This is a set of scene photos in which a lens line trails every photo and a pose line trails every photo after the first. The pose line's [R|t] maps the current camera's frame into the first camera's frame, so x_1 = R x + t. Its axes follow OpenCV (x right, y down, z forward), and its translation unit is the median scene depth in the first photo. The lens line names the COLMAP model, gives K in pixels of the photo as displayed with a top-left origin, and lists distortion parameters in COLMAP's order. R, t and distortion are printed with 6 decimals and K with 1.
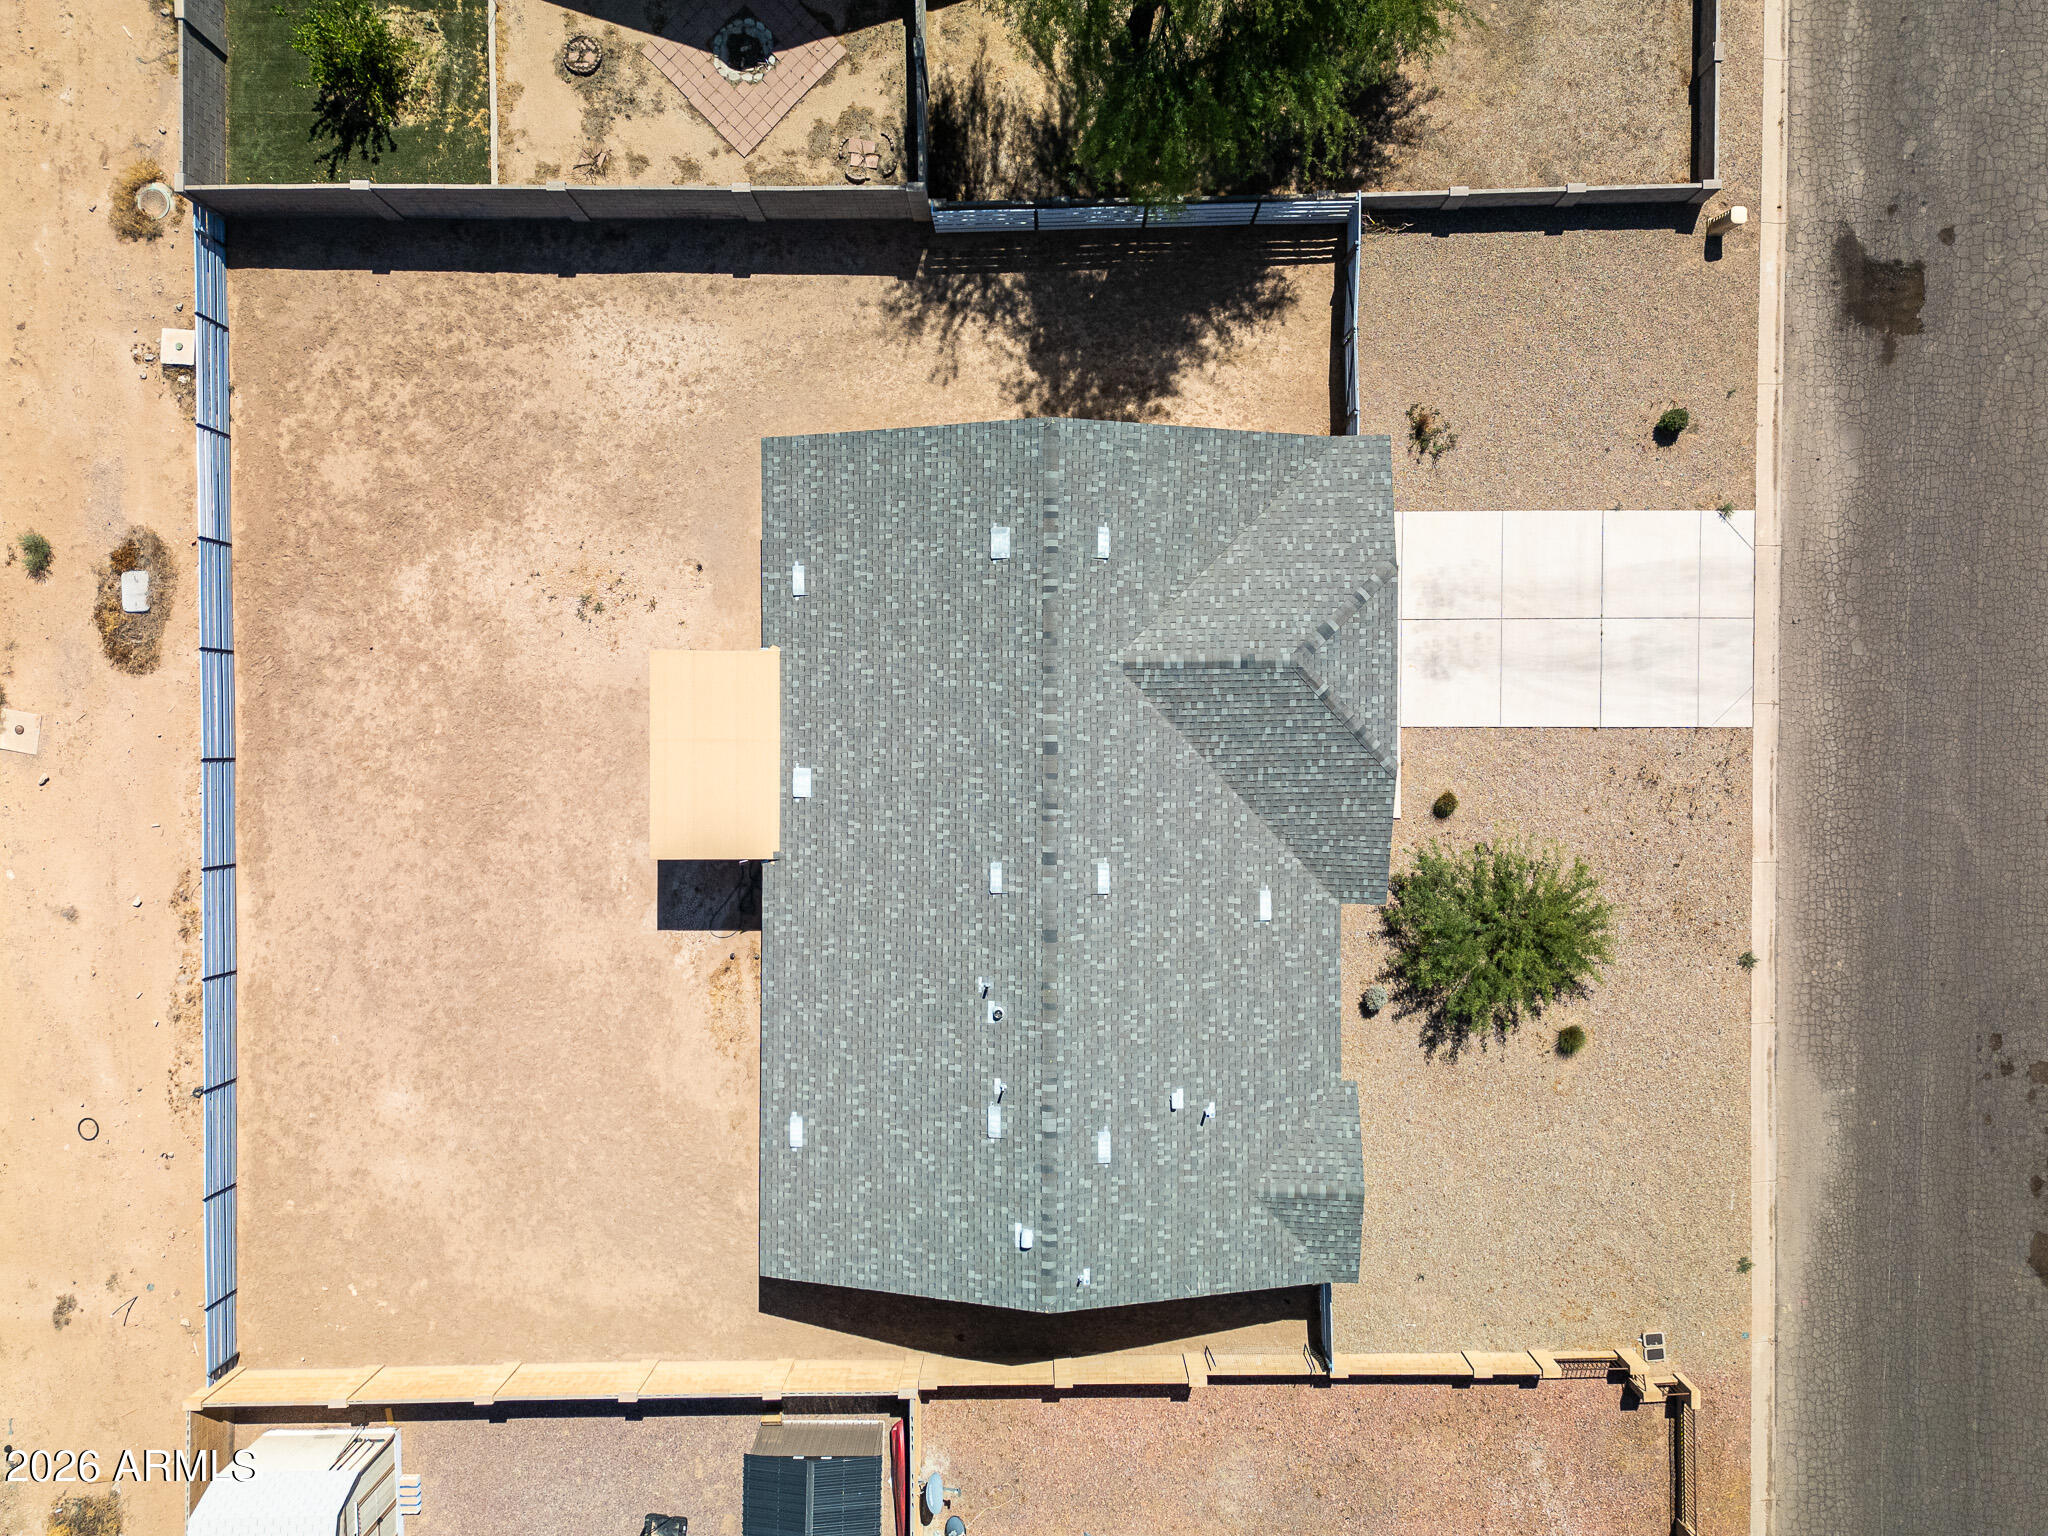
lens RADIAL K [[1422.6, 0, 1024.0], [0, 1422.6, 768.0], [0, 0, 1]] dist [0.087360, -0.093941]
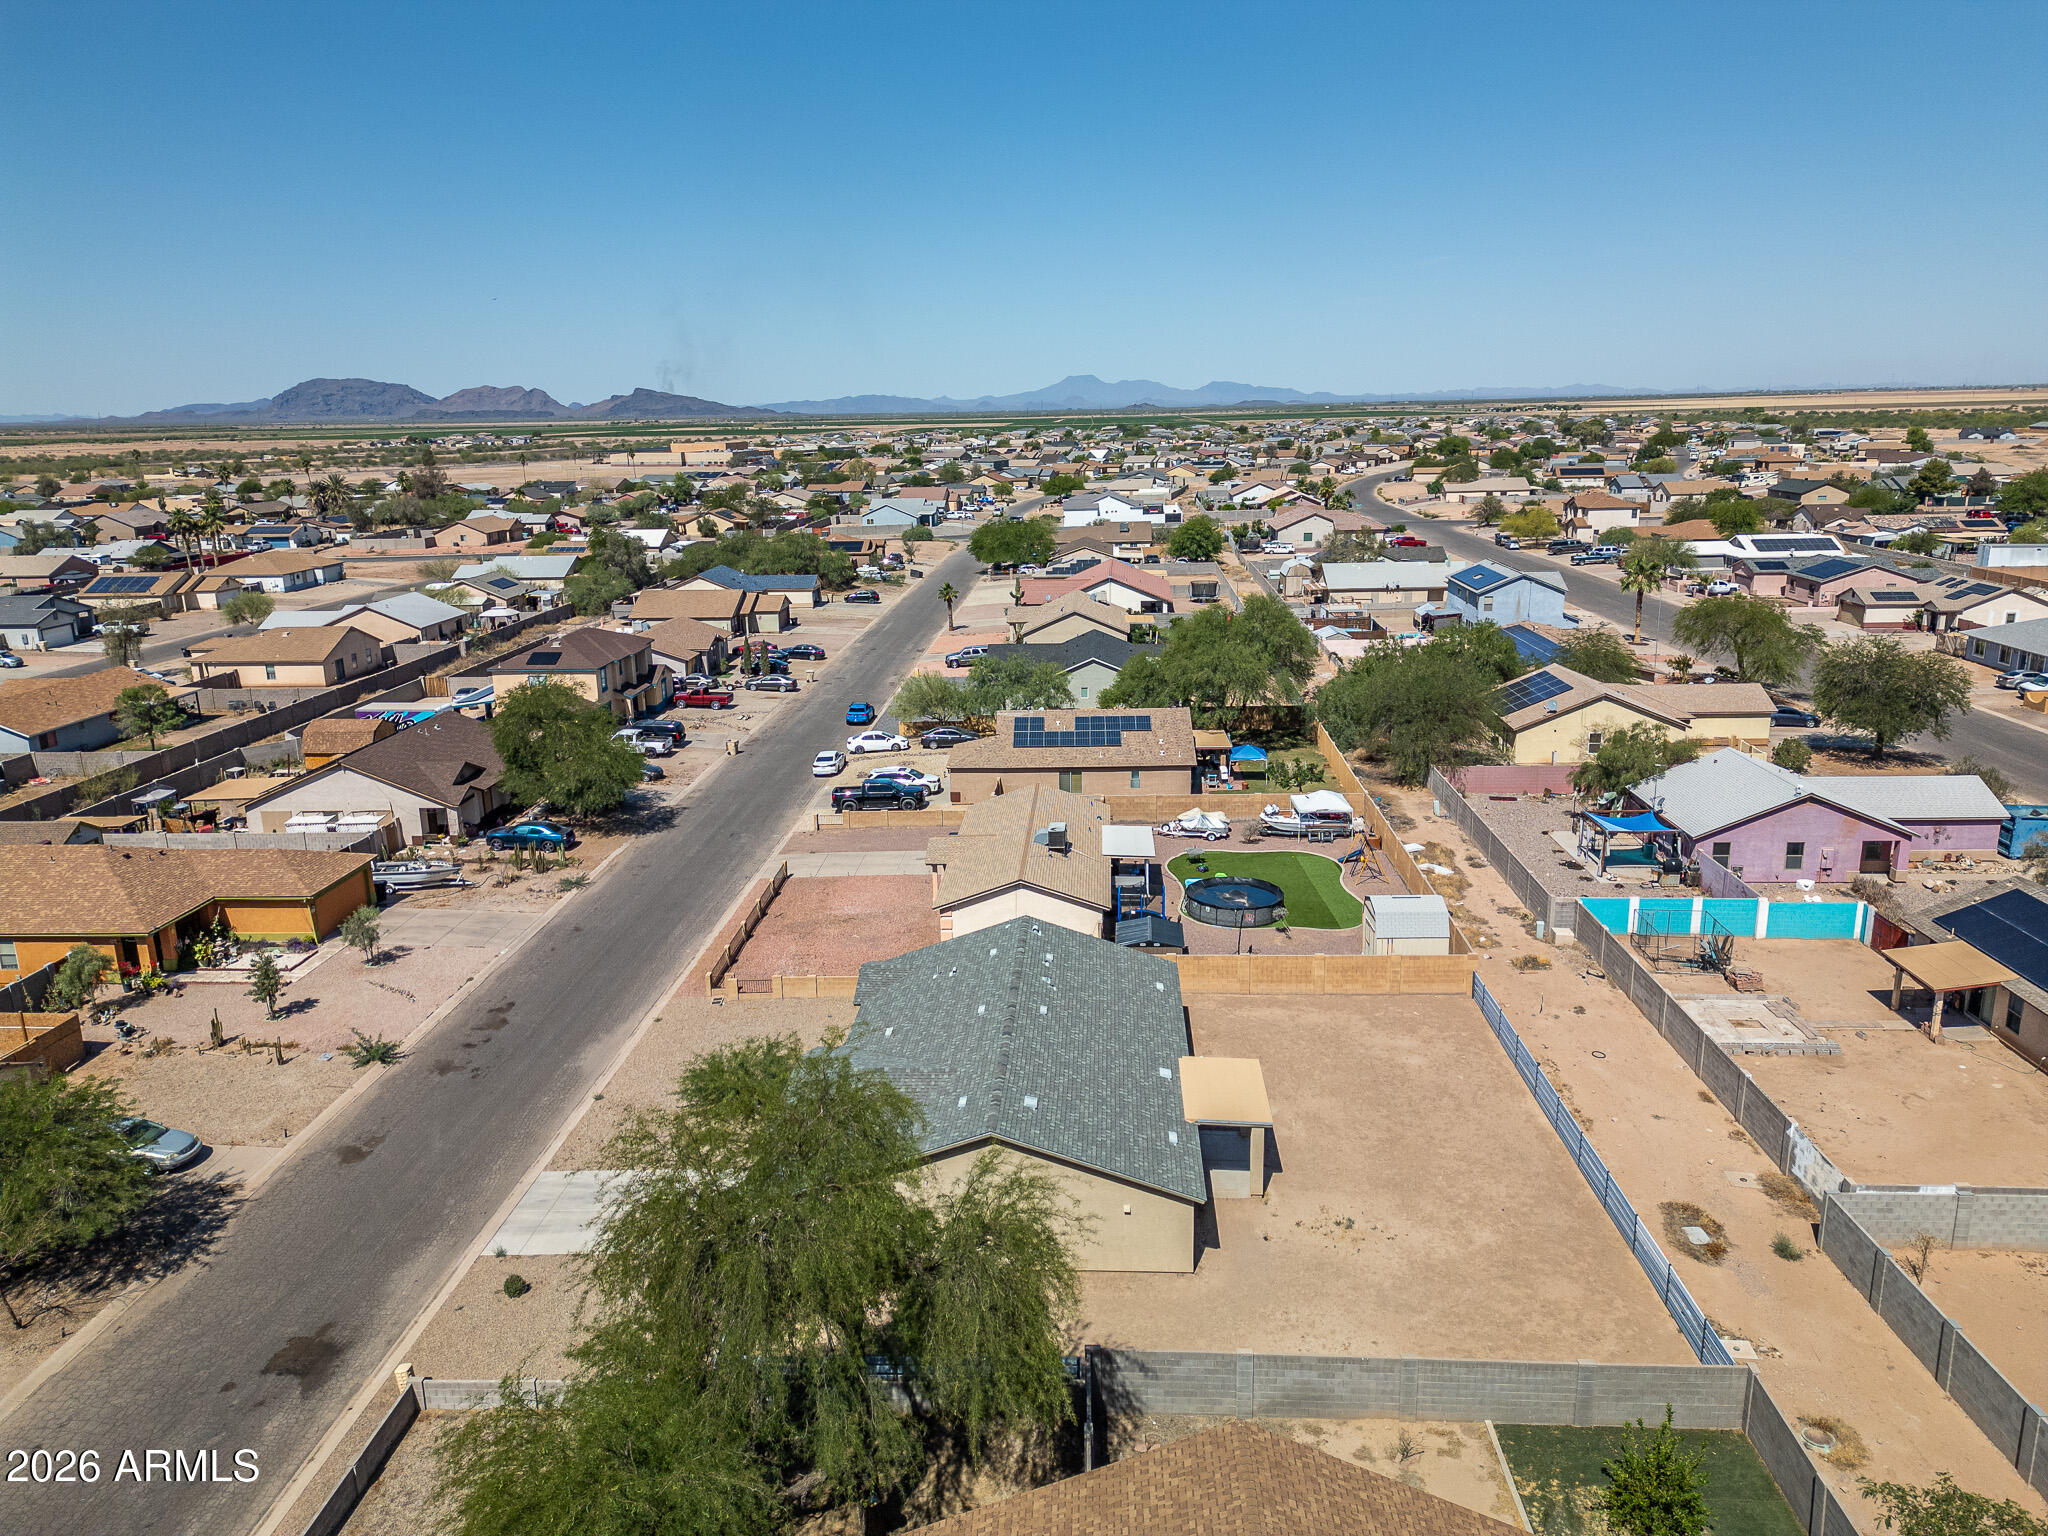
lens RADIAL K [[1422.6, 0, 1024.0], [0, 1422.6, 768.0], [0, 0, 1]] dist [0.087360, -0.093941]
pose [[-0.997470, 0.026383, 0.066014, -0.103572], [0.057113, -0.255536, 0.965111, -1.332859], [0.042331, 0.966440, 0.253382, 0.236145]]
